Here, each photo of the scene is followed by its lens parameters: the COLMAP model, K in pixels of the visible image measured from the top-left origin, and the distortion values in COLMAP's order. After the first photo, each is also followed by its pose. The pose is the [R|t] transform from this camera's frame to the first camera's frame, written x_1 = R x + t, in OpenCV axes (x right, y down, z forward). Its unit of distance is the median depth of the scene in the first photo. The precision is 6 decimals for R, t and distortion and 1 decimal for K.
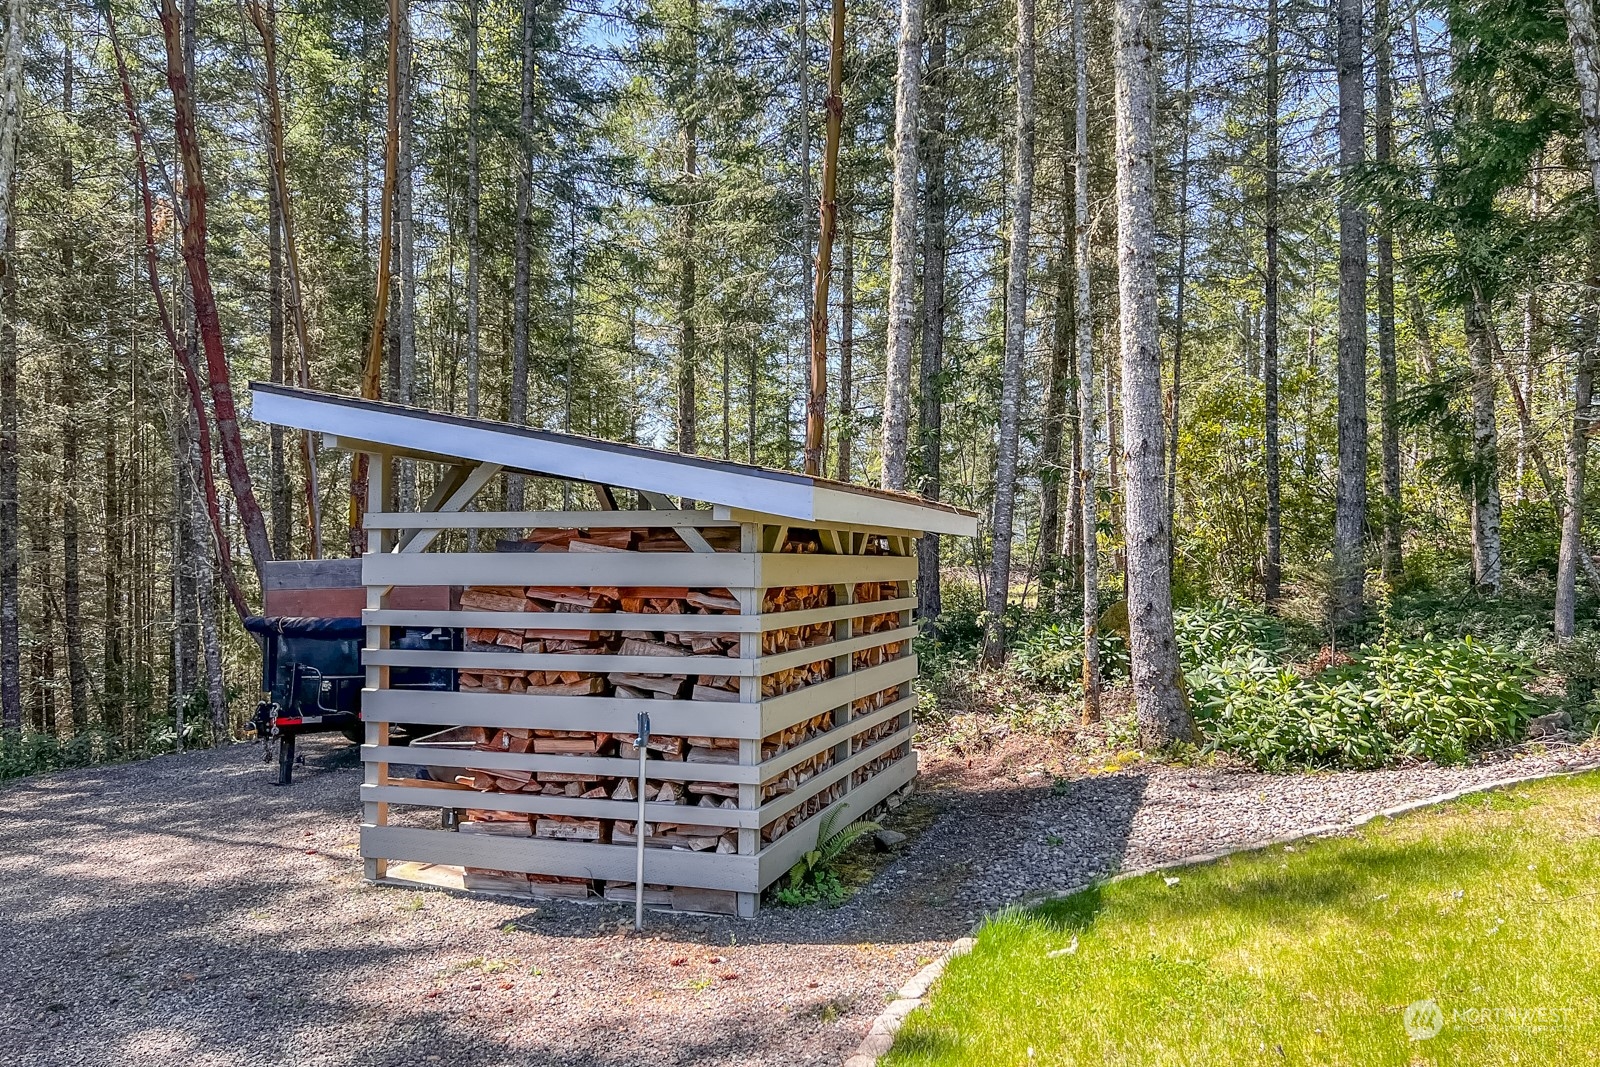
lens RADIAL K [[1276.7, 0, 747.7], [0, 1276.7, 536.9], [0, 0, 1]] dist [-0.007085, -0.003879]
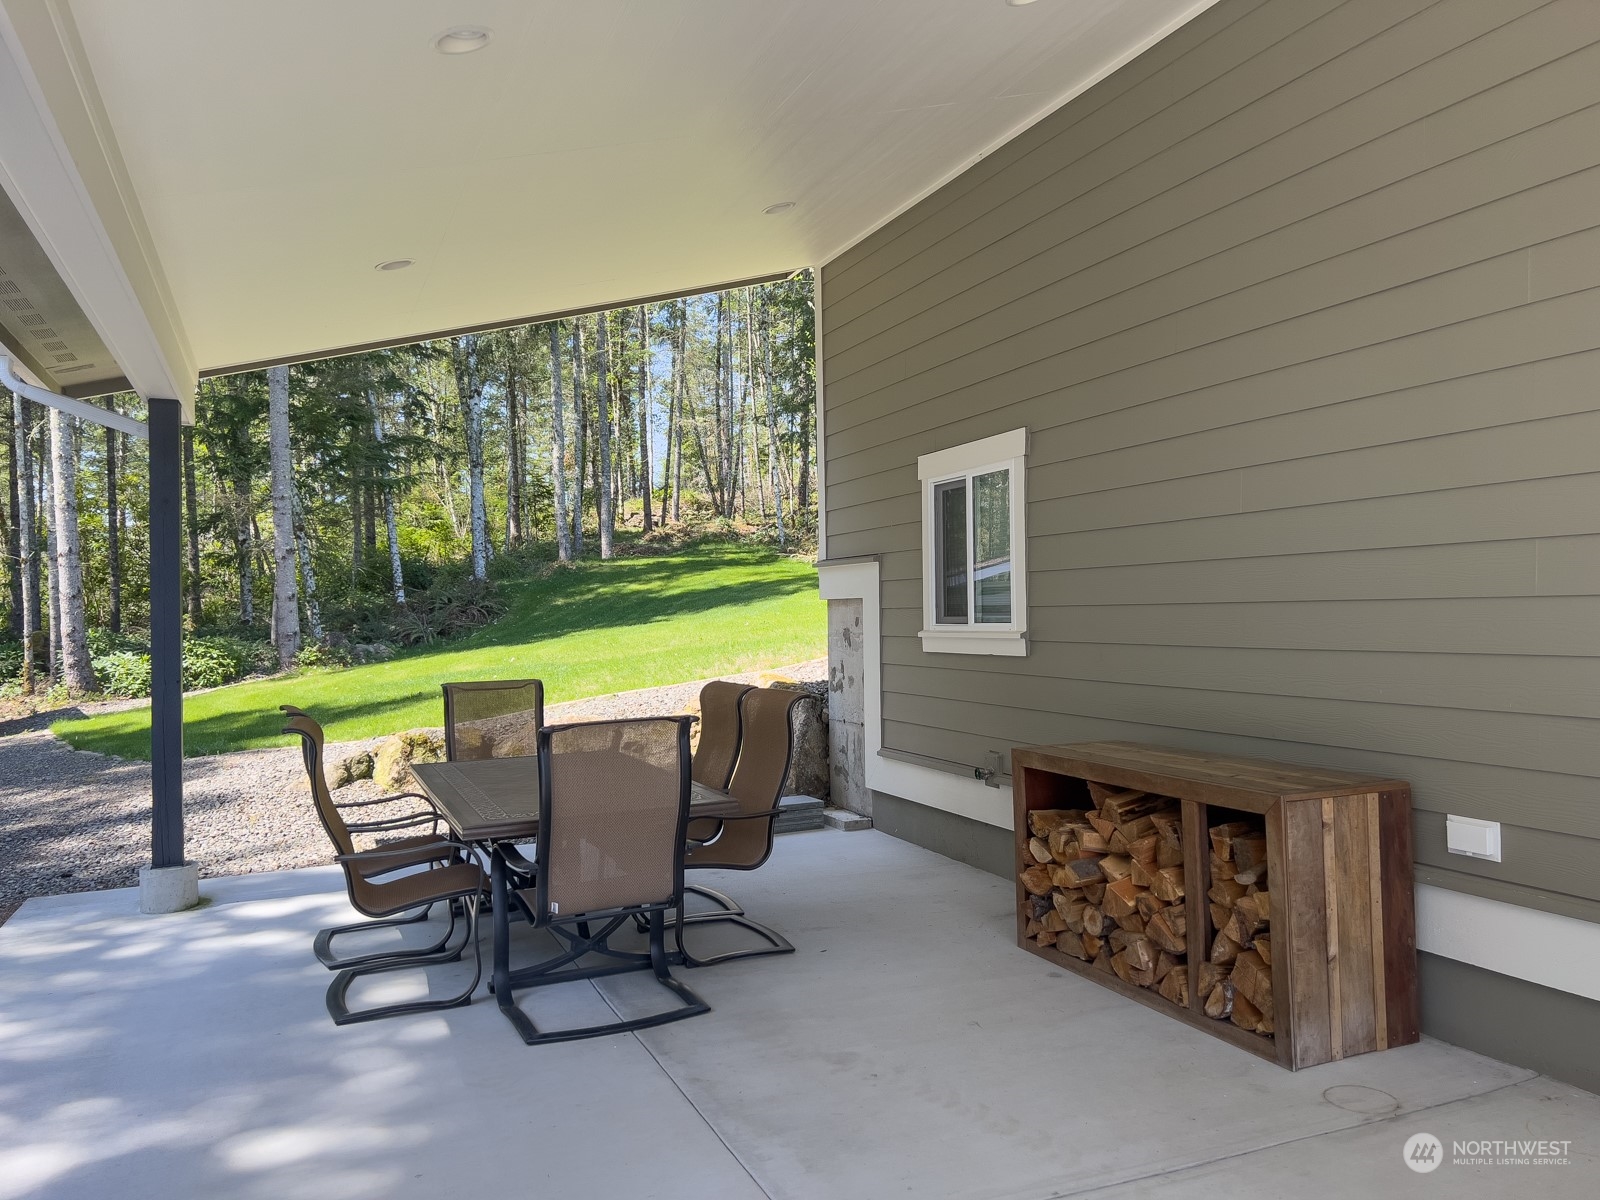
lens RADIAL K [[1195.2, 0, 800.0], [0, 1195.2, 600.0], [0, 0, 1]] dist [-0.003118, -0.001266]
pose [[0.595721, -0.010879, 0.803118, -0.534549], [0.005898, 0.999941, 0.009170, -0.002430], [-0.803170, -0.000725, 0.595749, -1.091452]]
